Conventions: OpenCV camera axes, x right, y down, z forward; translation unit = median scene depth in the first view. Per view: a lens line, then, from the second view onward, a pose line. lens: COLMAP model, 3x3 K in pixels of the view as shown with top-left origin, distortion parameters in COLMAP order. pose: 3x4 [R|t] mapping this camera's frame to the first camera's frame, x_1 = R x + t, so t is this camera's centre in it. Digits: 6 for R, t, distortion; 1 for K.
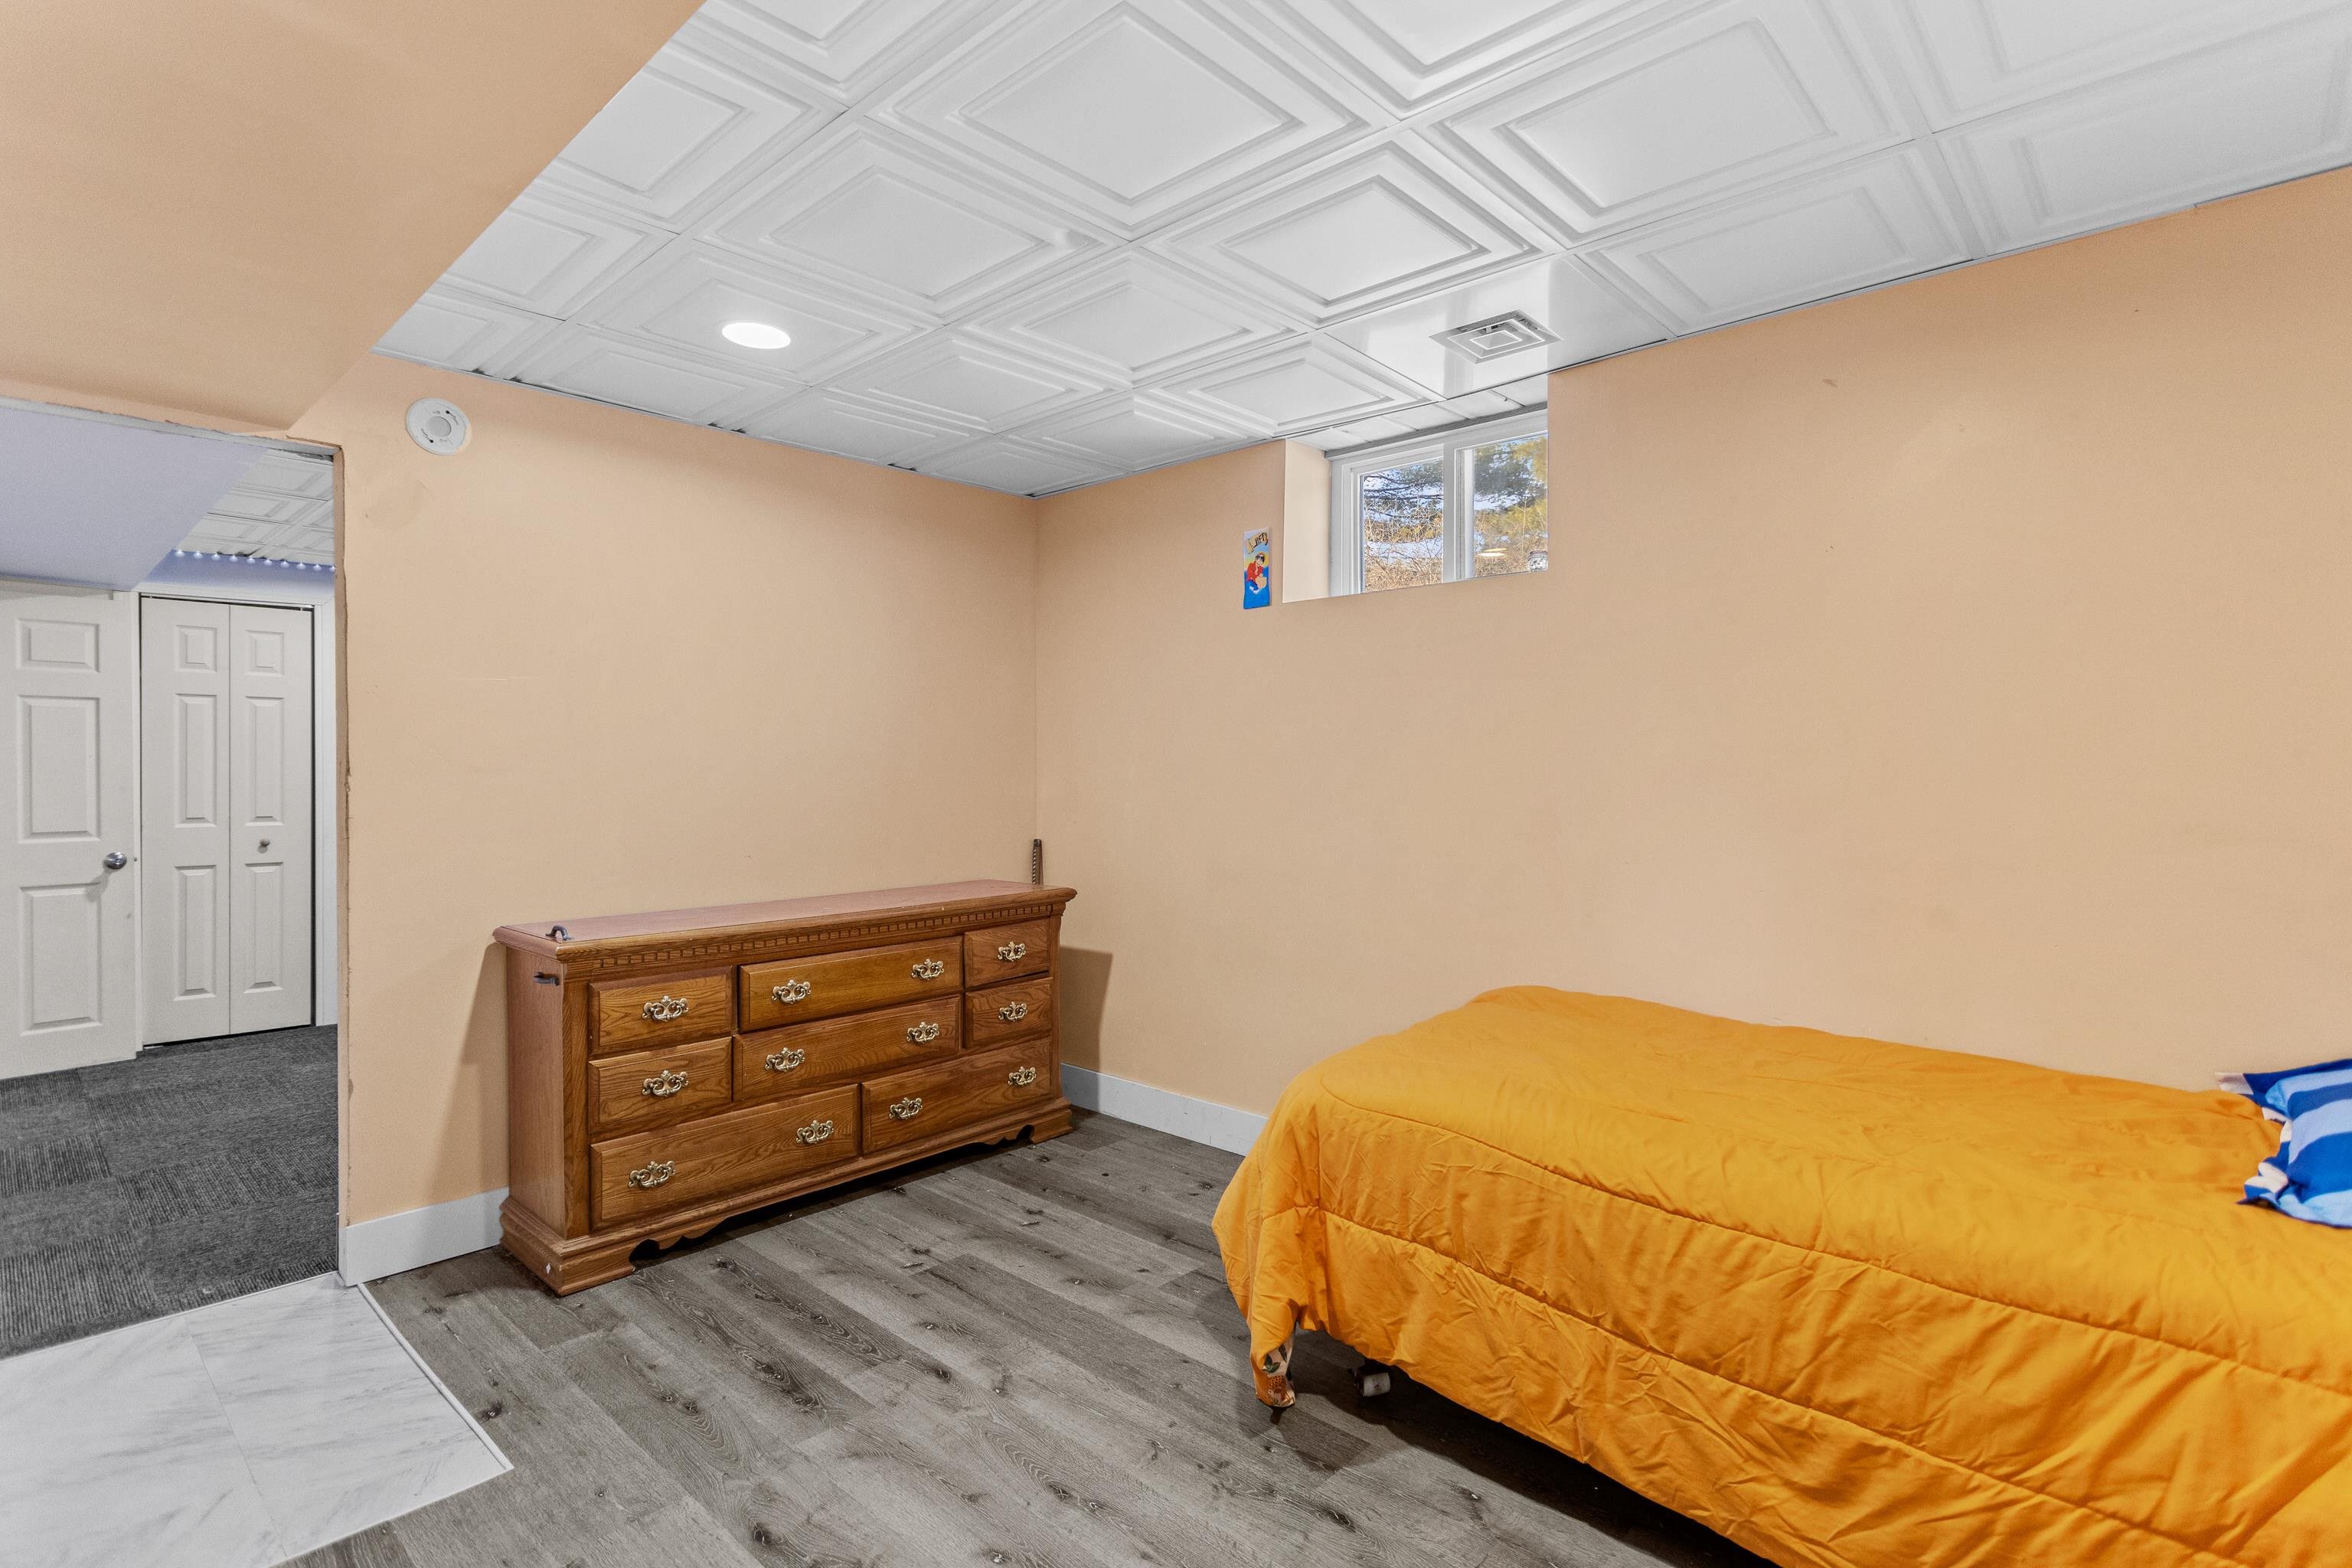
lens RADIAL K [[1124.3, 0, 1190.4], [0, 1124.3, 779.6], [0, 0, 1]] dist [-0.001814, -0.000483]
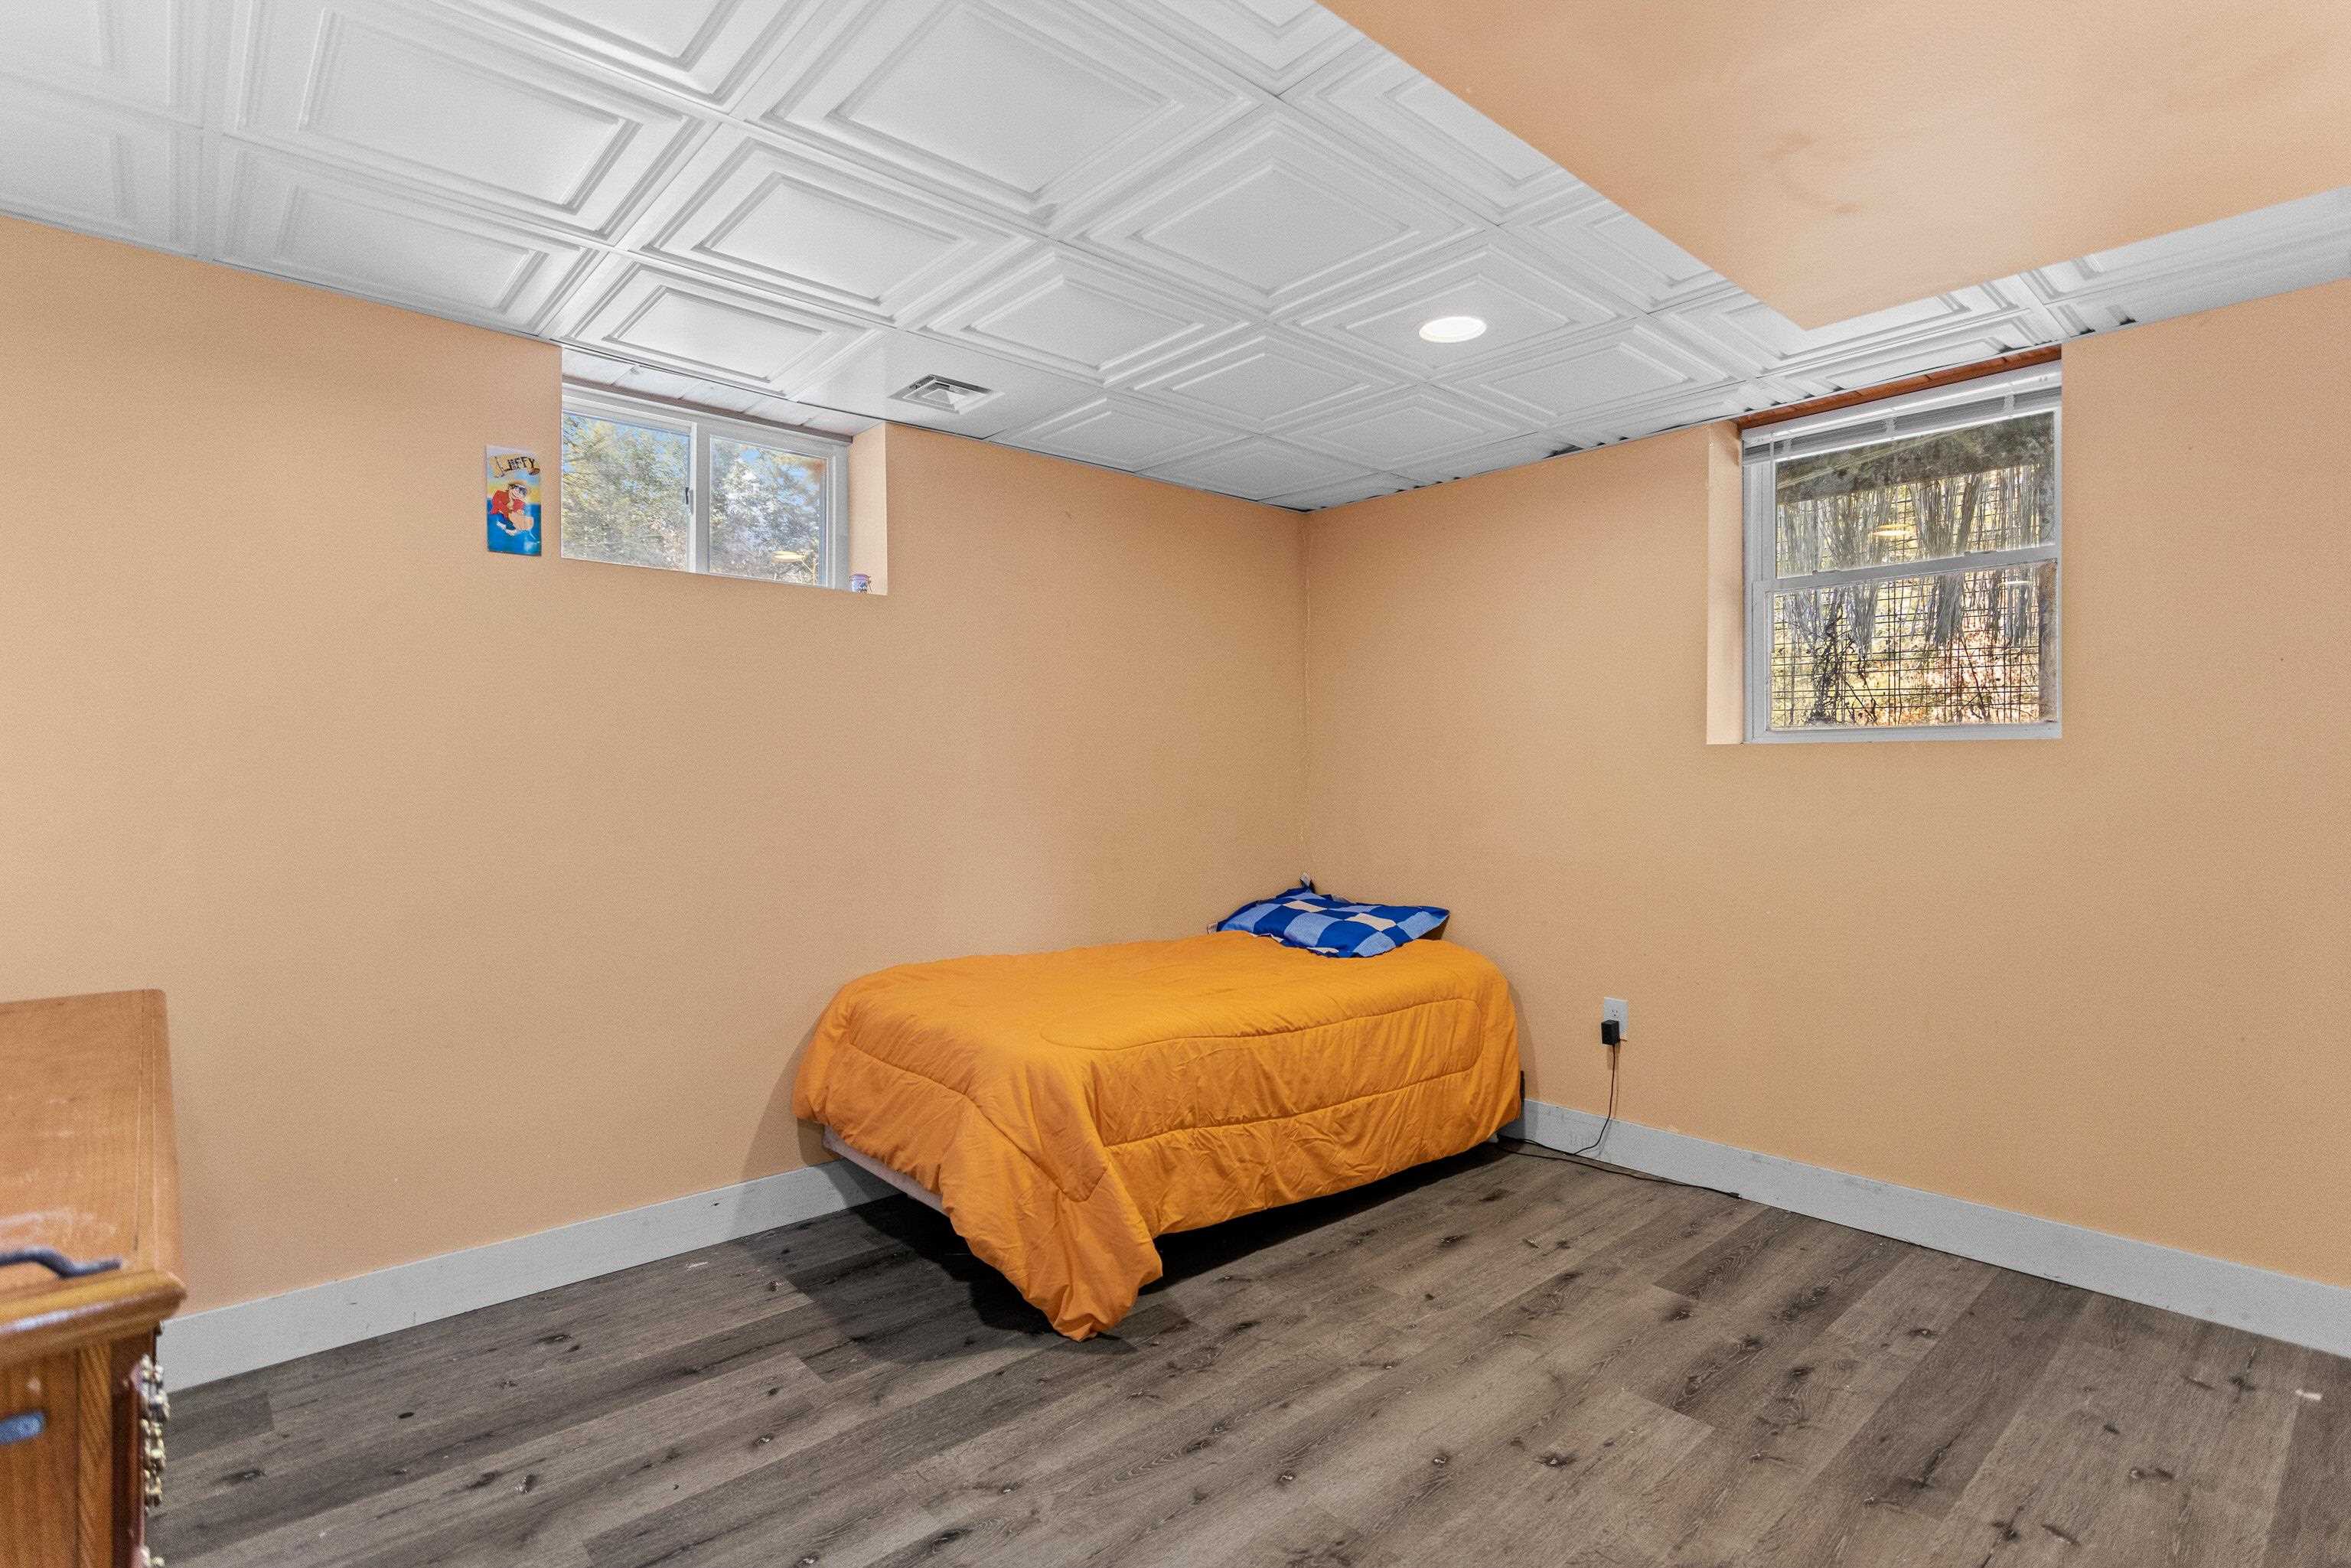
lens RADIAL K [[1138.3, 0, 1184.8], [0, 1138.3, 768.6], [0, 0, 1]] dist [0.002663, 0.001242]
pose [[0.100568, 0.005070, 0.994917, -1.110771], [0.006417, 0.999963, -0.005745, -0.005772], [-0.994910, 0.006962, 0.100532, 0.830088]]
